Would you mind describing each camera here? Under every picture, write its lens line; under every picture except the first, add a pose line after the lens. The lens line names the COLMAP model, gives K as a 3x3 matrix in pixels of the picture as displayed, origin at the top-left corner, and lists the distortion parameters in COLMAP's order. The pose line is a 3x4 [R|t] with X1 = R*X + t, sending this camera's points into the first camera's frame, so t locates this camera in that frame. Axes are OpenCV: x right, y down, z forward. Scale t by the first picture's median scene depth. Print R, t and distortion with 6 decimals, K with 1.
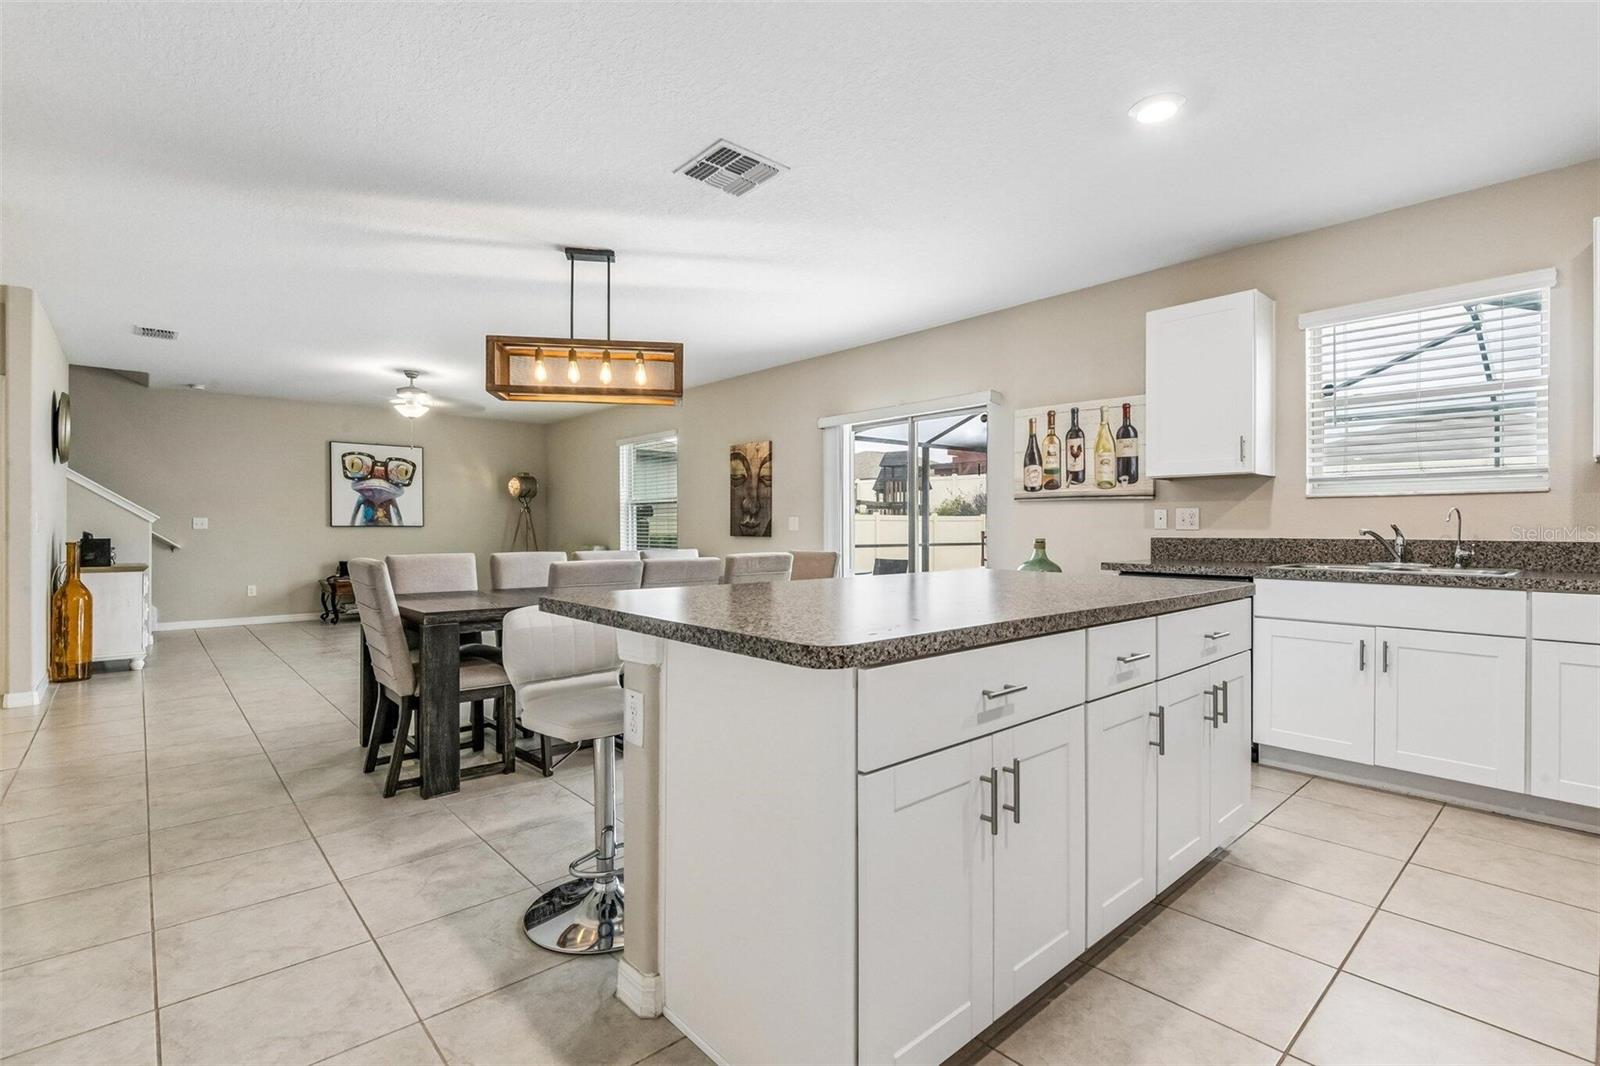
lens RADIAL K [[744.8, 0, 798.9], [0, 744.8, 527.0], [0, 0, 1]] dist [0.005064, -0.005469]
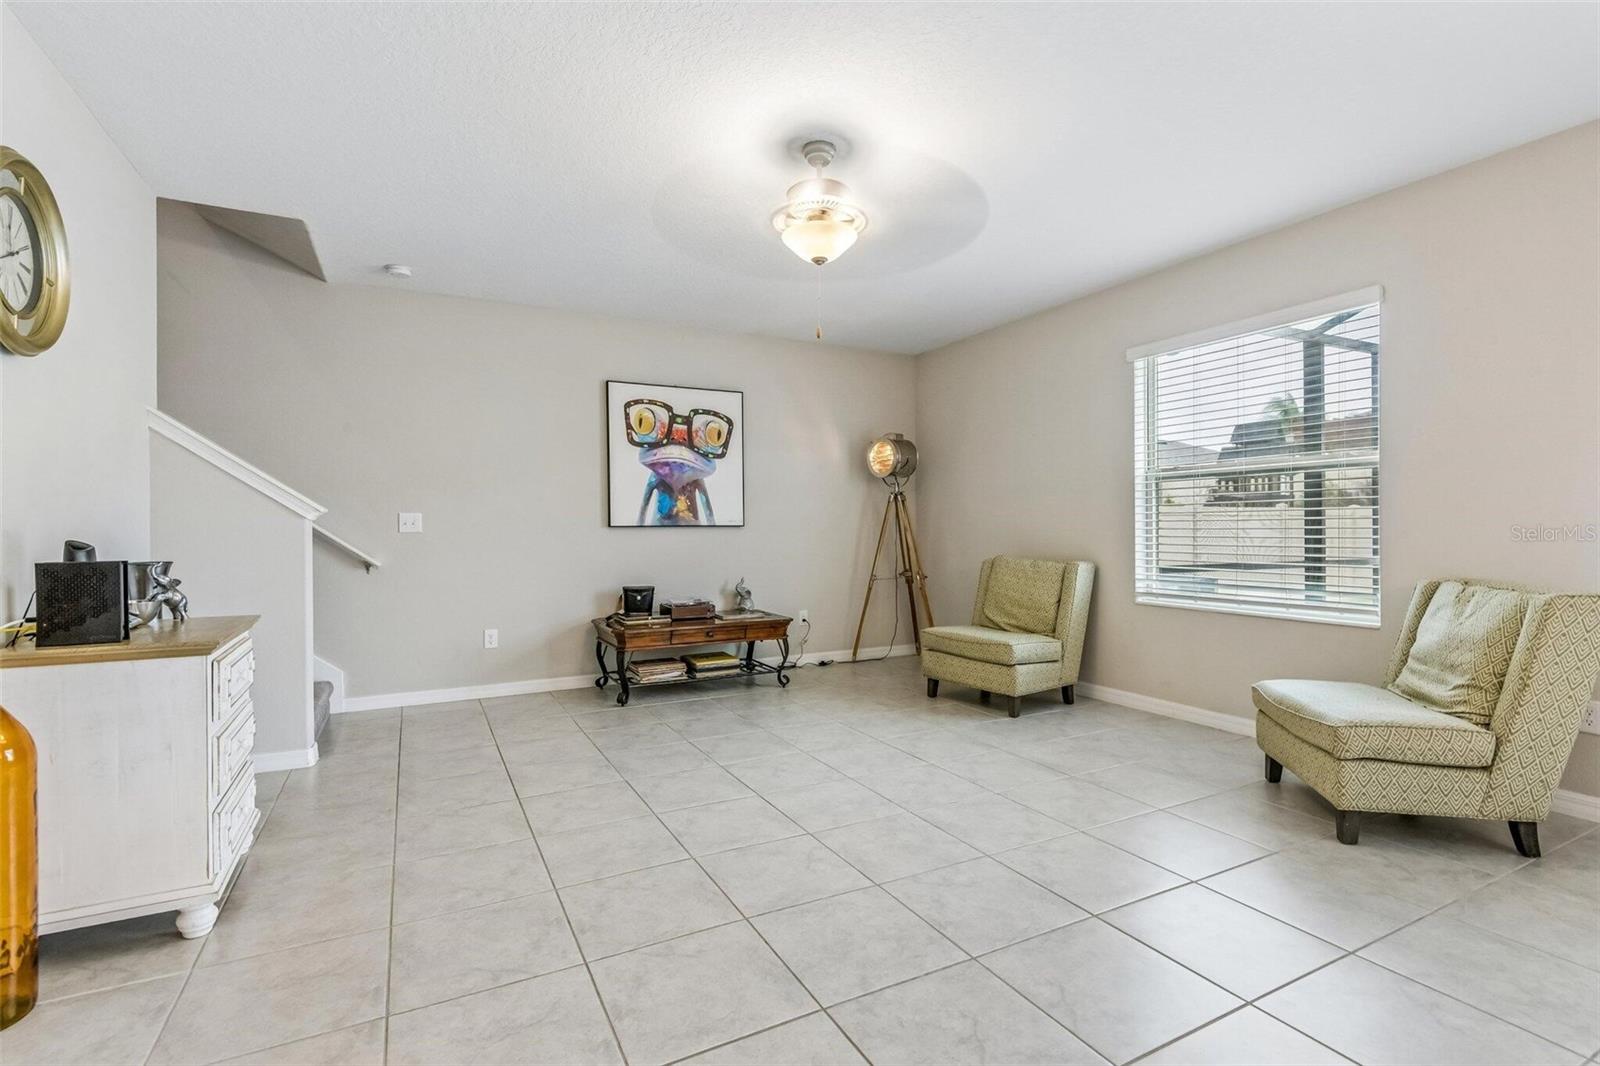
lens RADIAL K [[744.8, 0, 801.4], [0, 744.8, 534.1], [0, 0, 1]] dist [0.005064, -0.005469]
pose [[0.969346, -0.003451, -0.245677, -0.650412], [0.005449, 0.999957, 0.007451, 0.002786], [0.245641, -0.008561, 0.969323, 0.906756]]
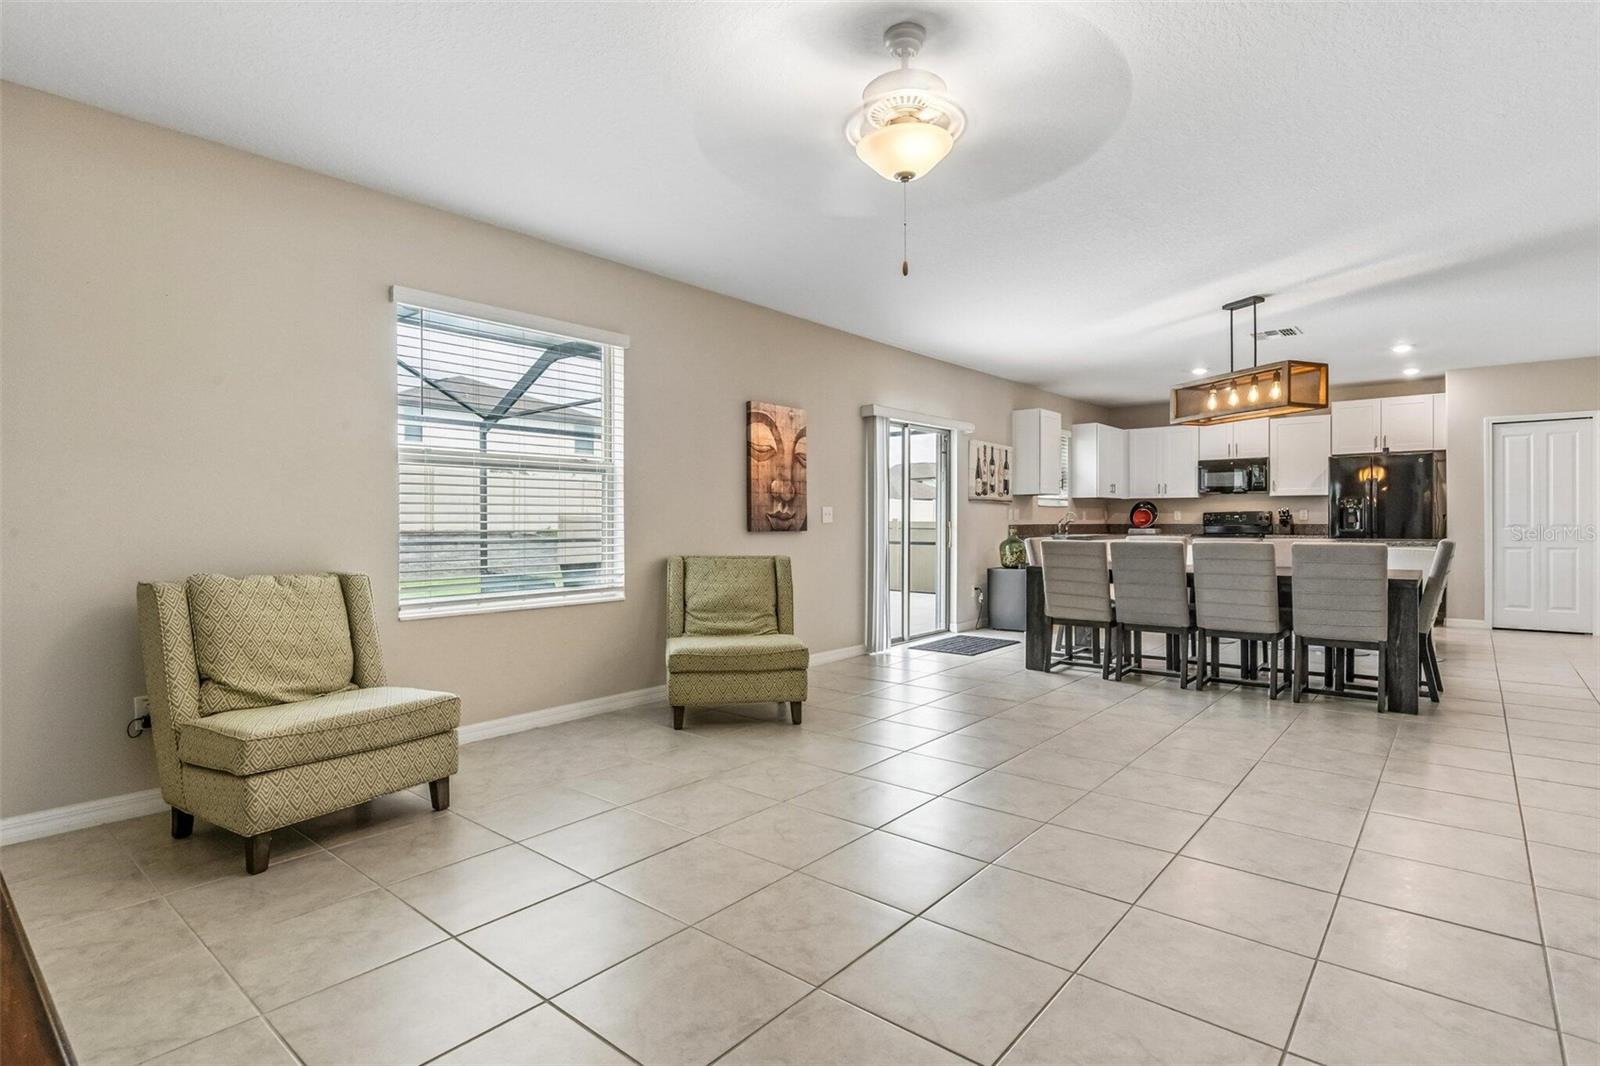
lens RADIAL K [[796.4, 0, 795.9], [0, 796.4, 527.7], [0, 0, 1]] dist [0.002172, -0.001708]
pose [[-0.139994, -0.007591, 0.990123, -1.306529], [0.002202, 0.999966, 0.007978, 0.004297], [-0.990150, 0.003297, -0.139973, 1.671437]]
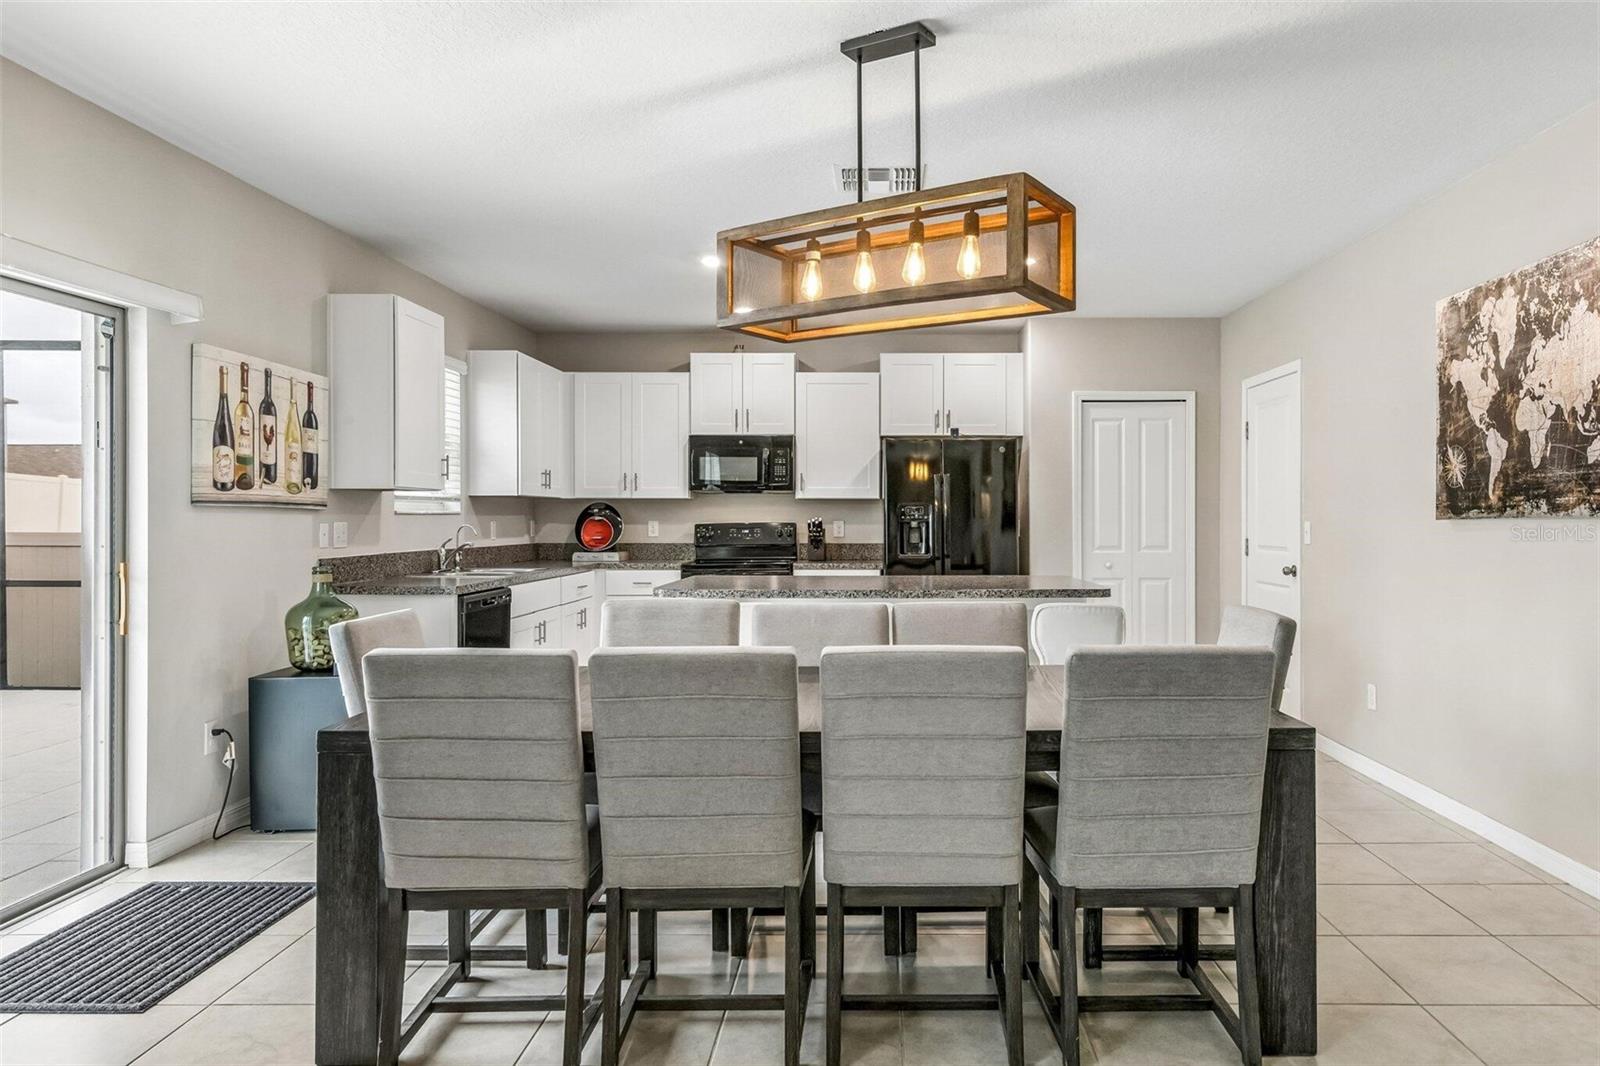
lens RADIAL K [[1056.5, 0, 870.9], [0, 1056.5, 526.4], [0, 0, 1]] dist [0.010726, -0.000172]
pose [[-0.742887, -0.006837, 0.669382, -0.659256], [-0.001083, 0.999959, 0.009013, -0.028700], [-0.669416, 0.005971, -0.742864, 1.339511]]
